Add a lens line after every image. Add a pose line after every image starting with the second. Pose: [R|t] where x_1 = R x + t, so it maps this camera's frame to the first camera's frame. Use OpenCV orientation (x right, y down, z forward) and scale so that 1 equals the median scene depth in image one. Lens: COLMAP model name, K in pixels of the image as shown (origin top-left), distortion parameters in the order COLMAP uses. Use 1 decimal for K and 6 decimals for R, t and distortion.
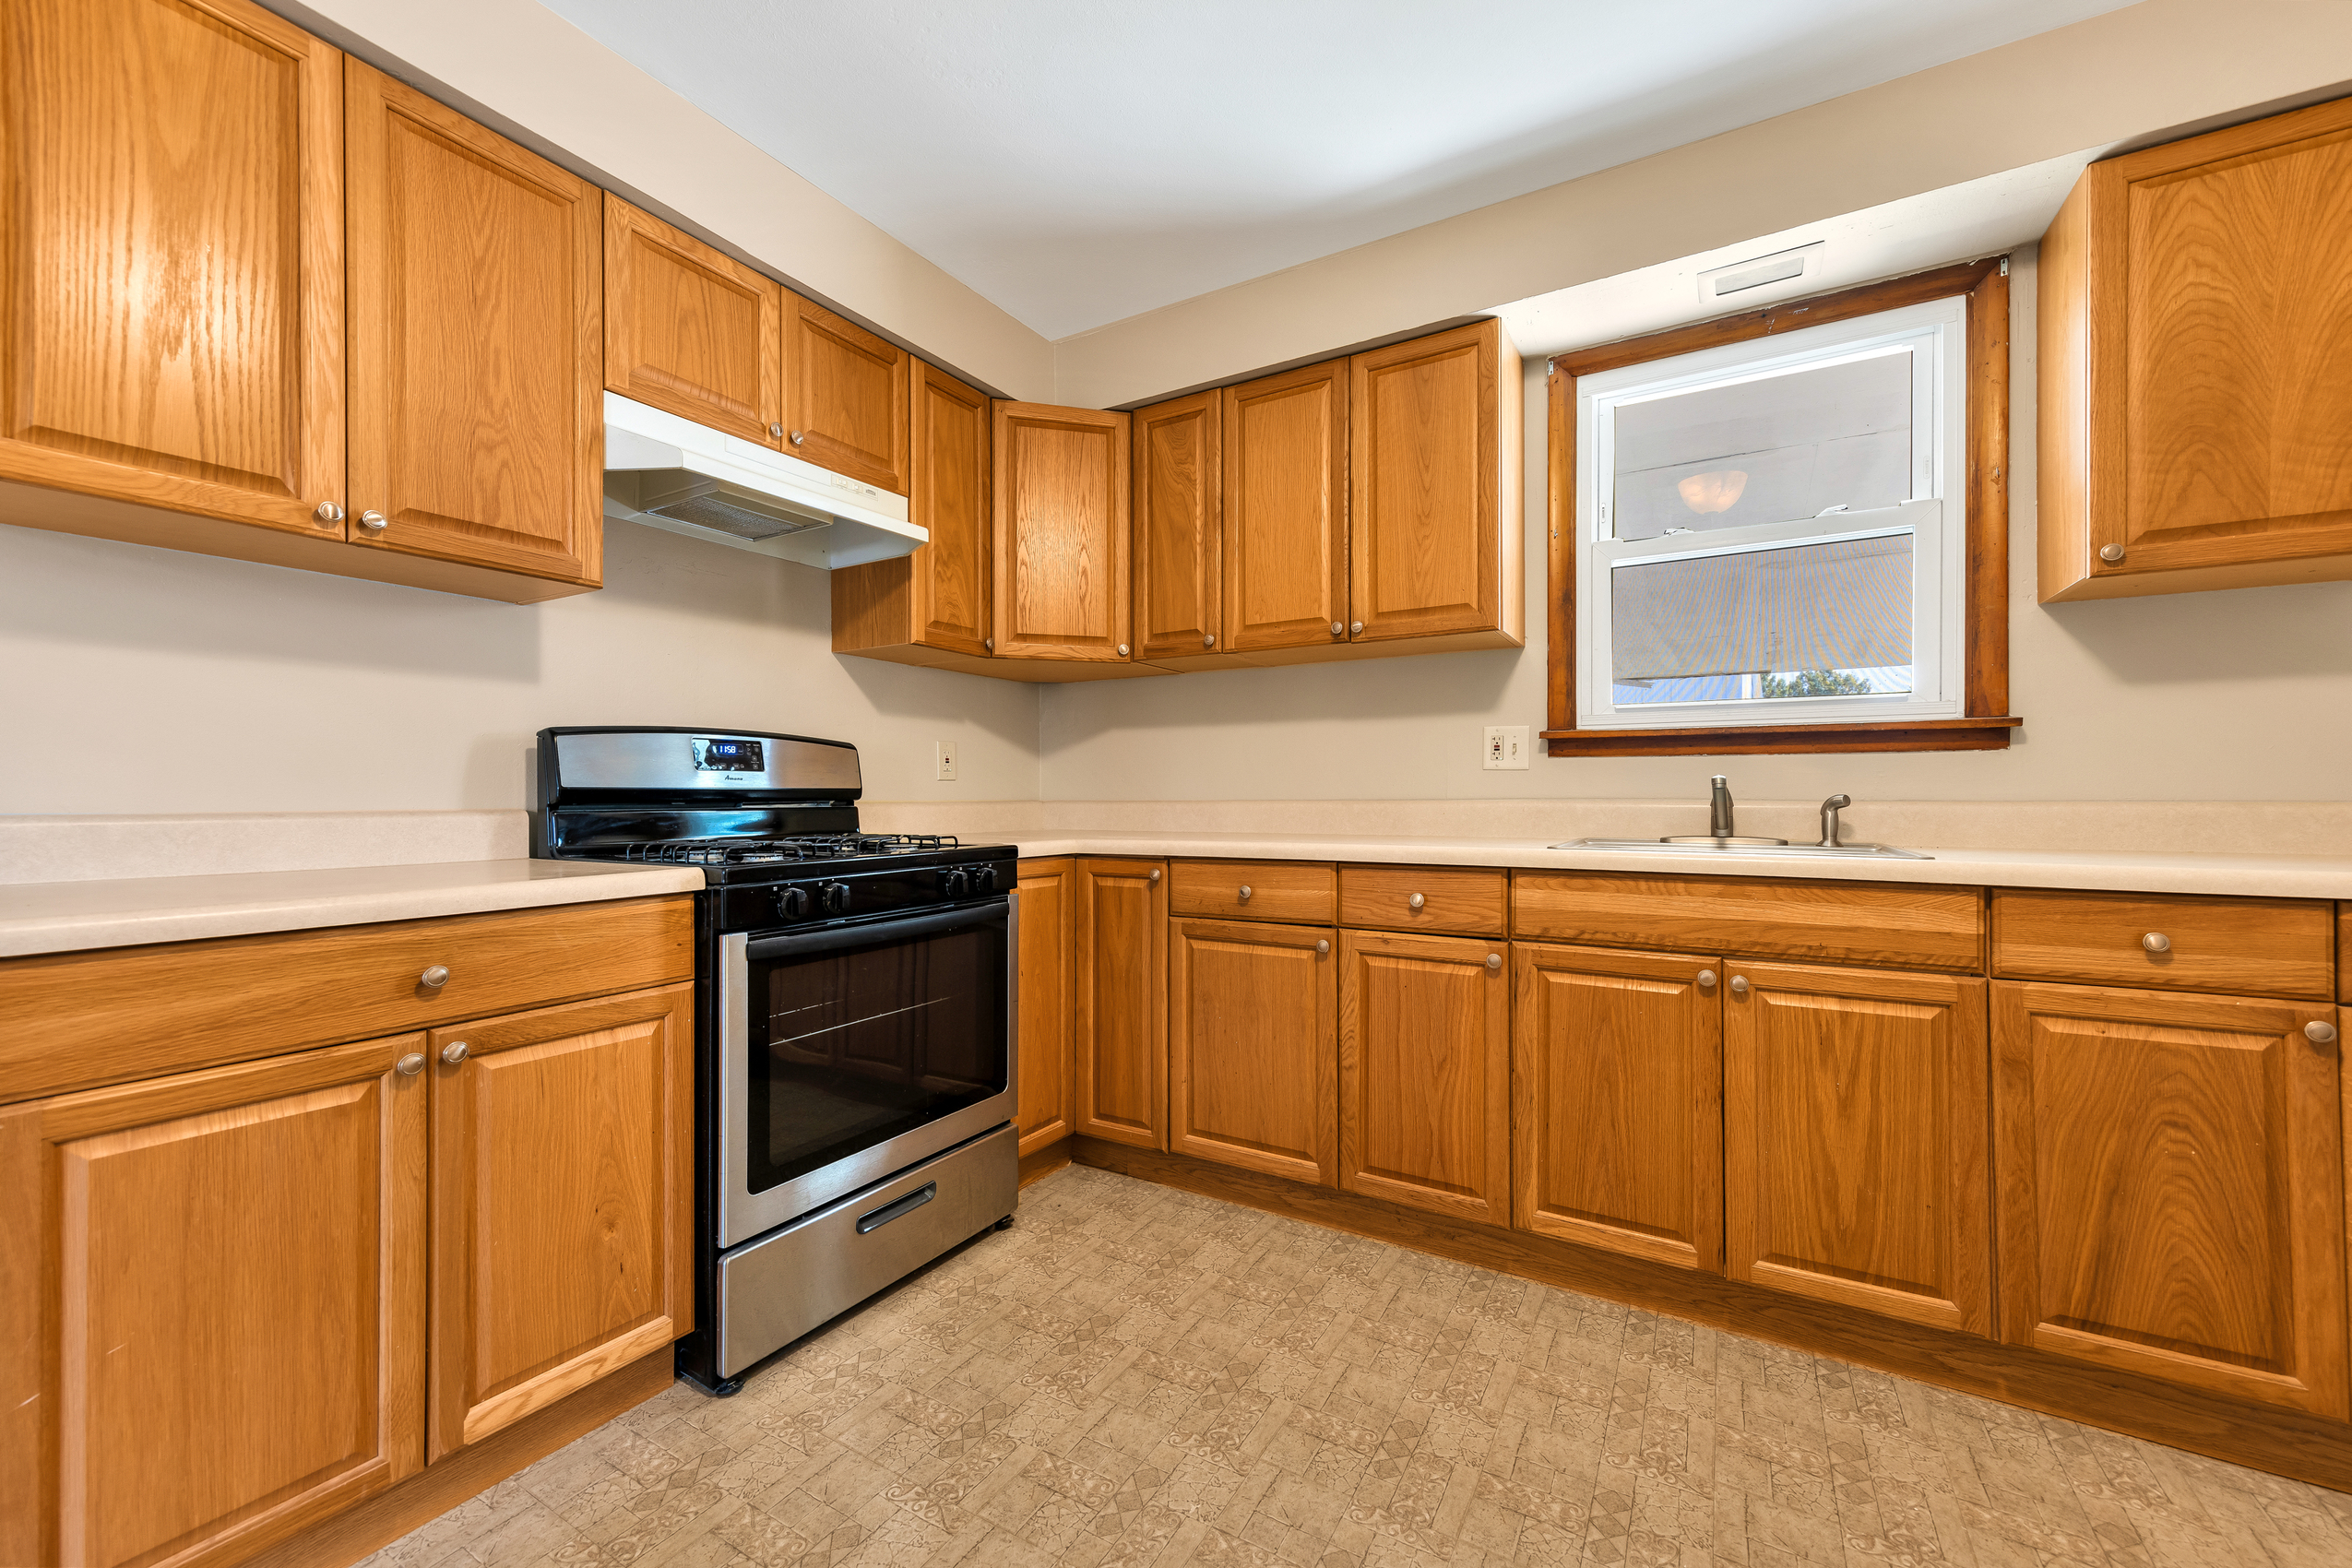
lens RADIAL K [[922.0, 0, 1180.5], [0, 922.0, 795.5], [0, 0, 1]] dist [0.004671, 0.000110]
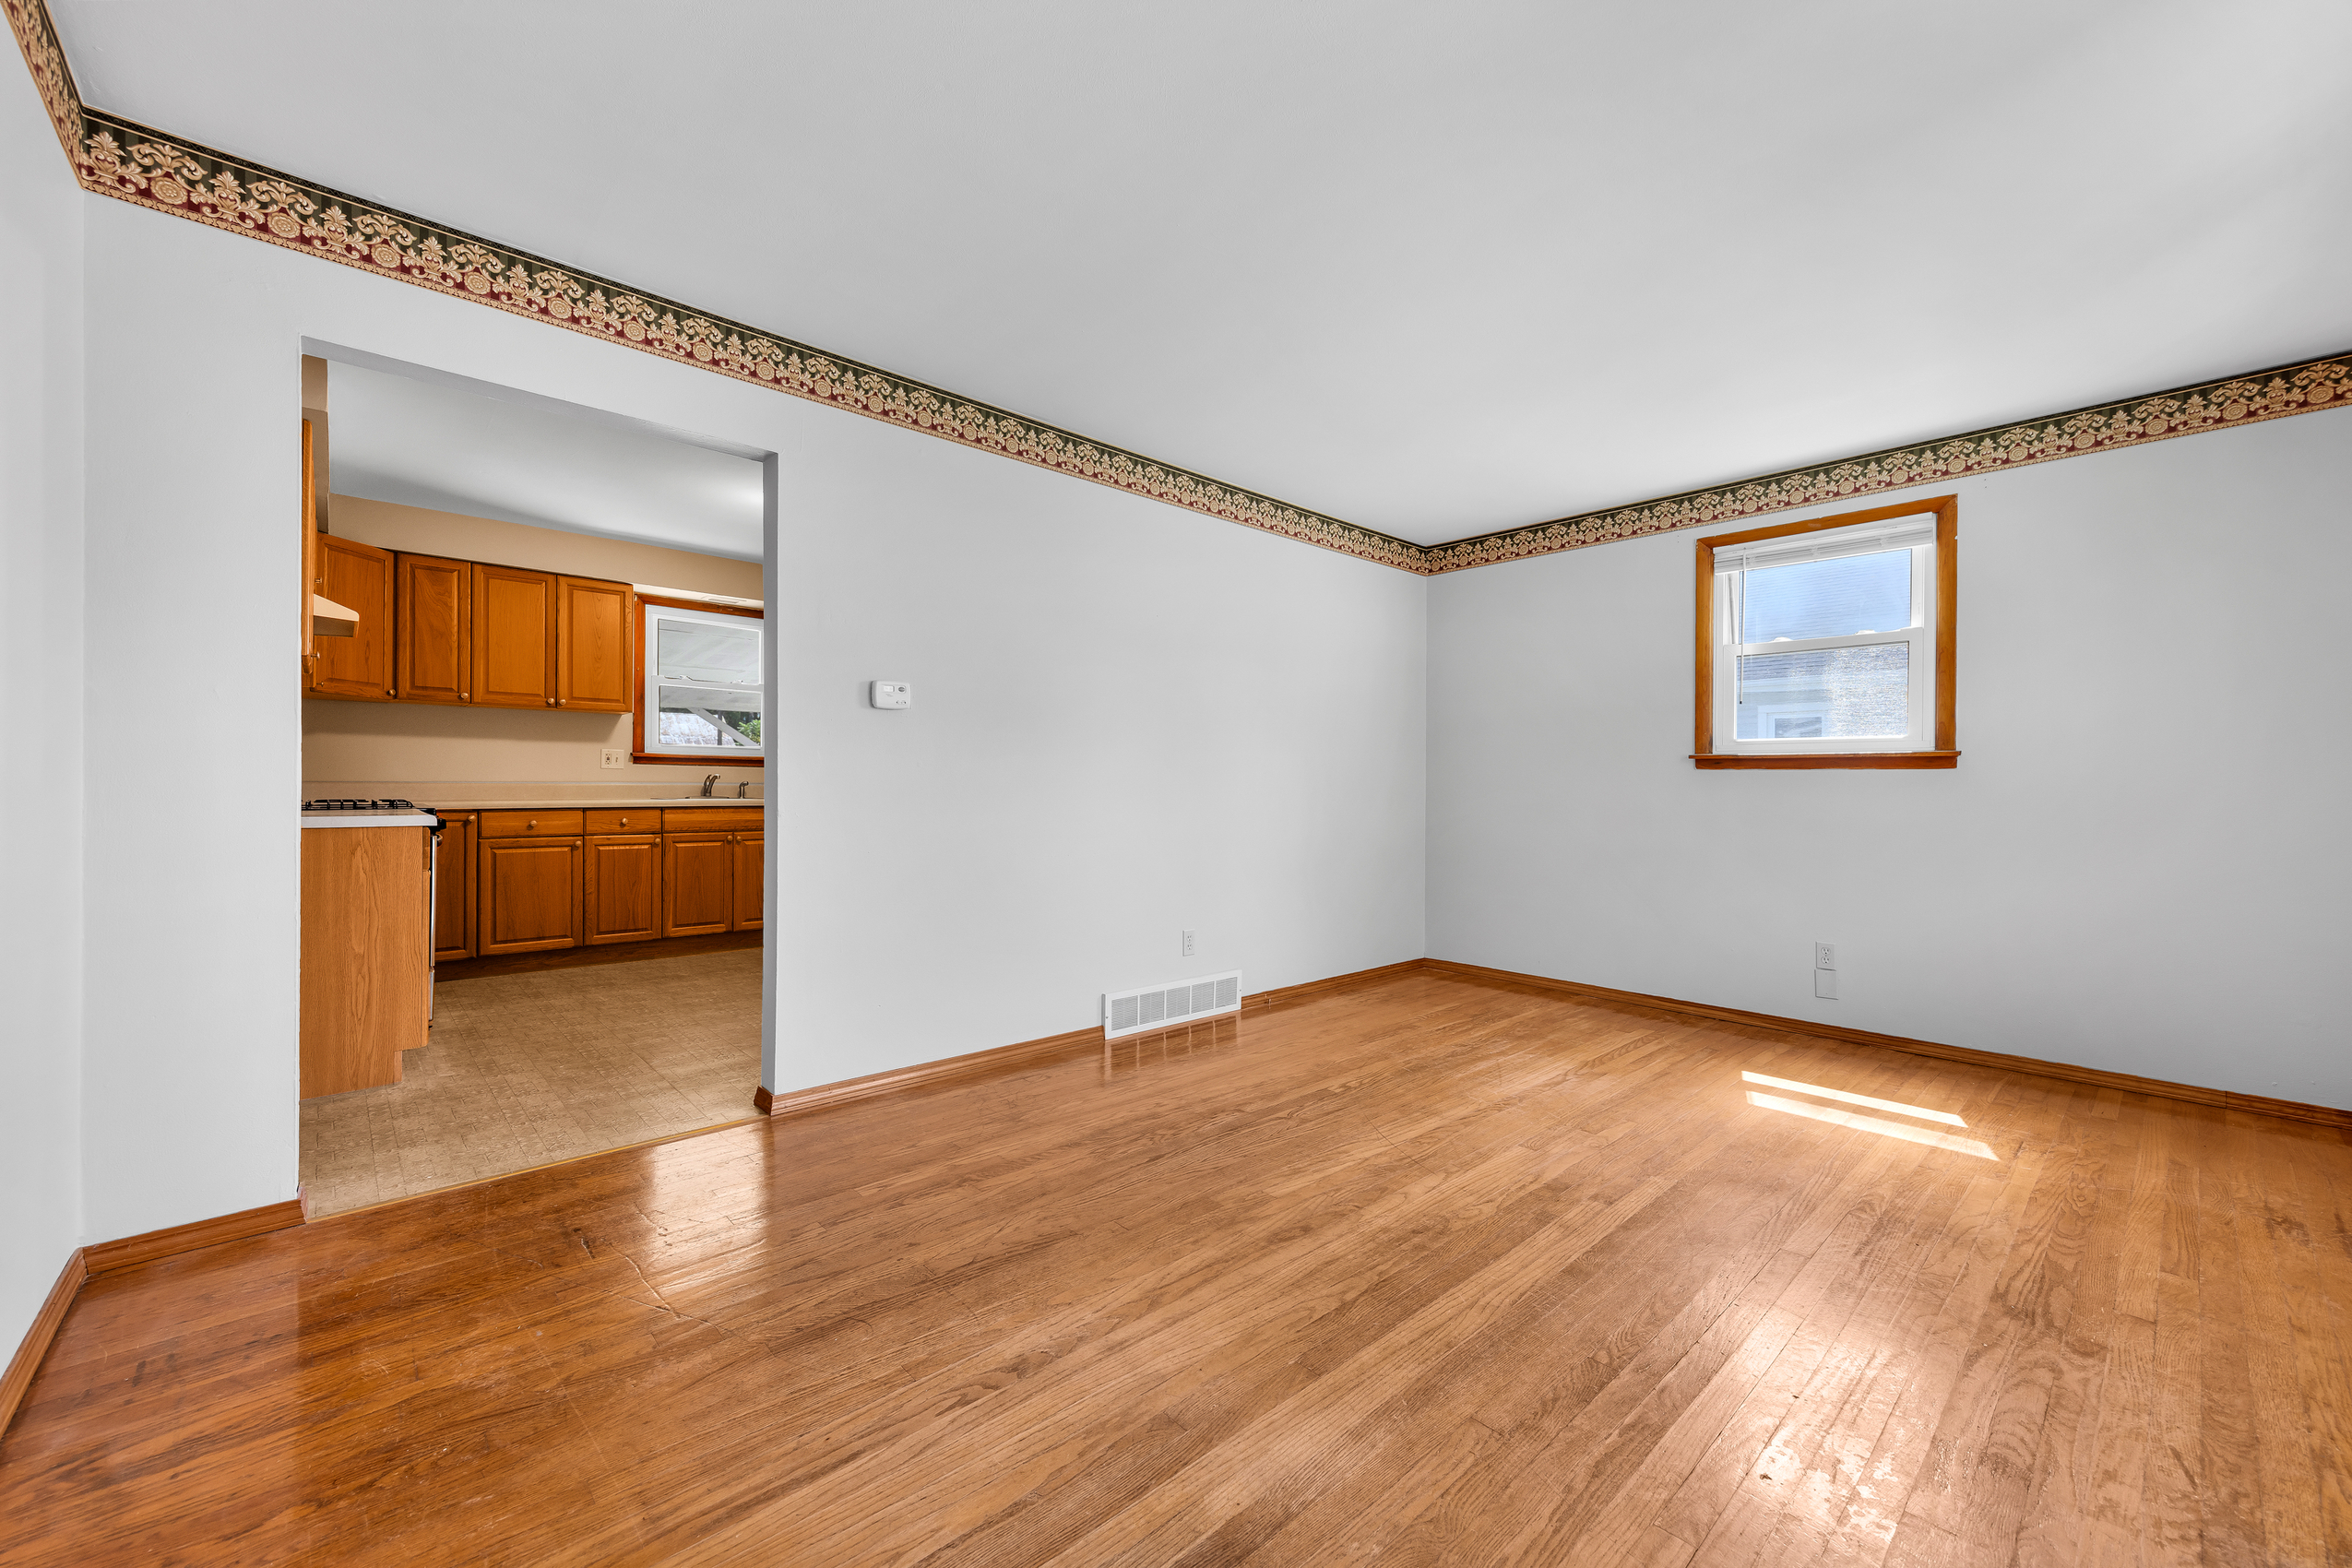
lens RADIAL K [[905.9, 0, 1174.5], [0, 905.9, 785.0], [0, 0, 1]] dist [0.011670, -0.000136]
pose [[0.287341, 0.002171, 0.957826, -1.779541], [-0.009410, 0.999956, 0.000556, -0.002810], [-0.957782, -0.009173, 0.287349, -1.223477]]
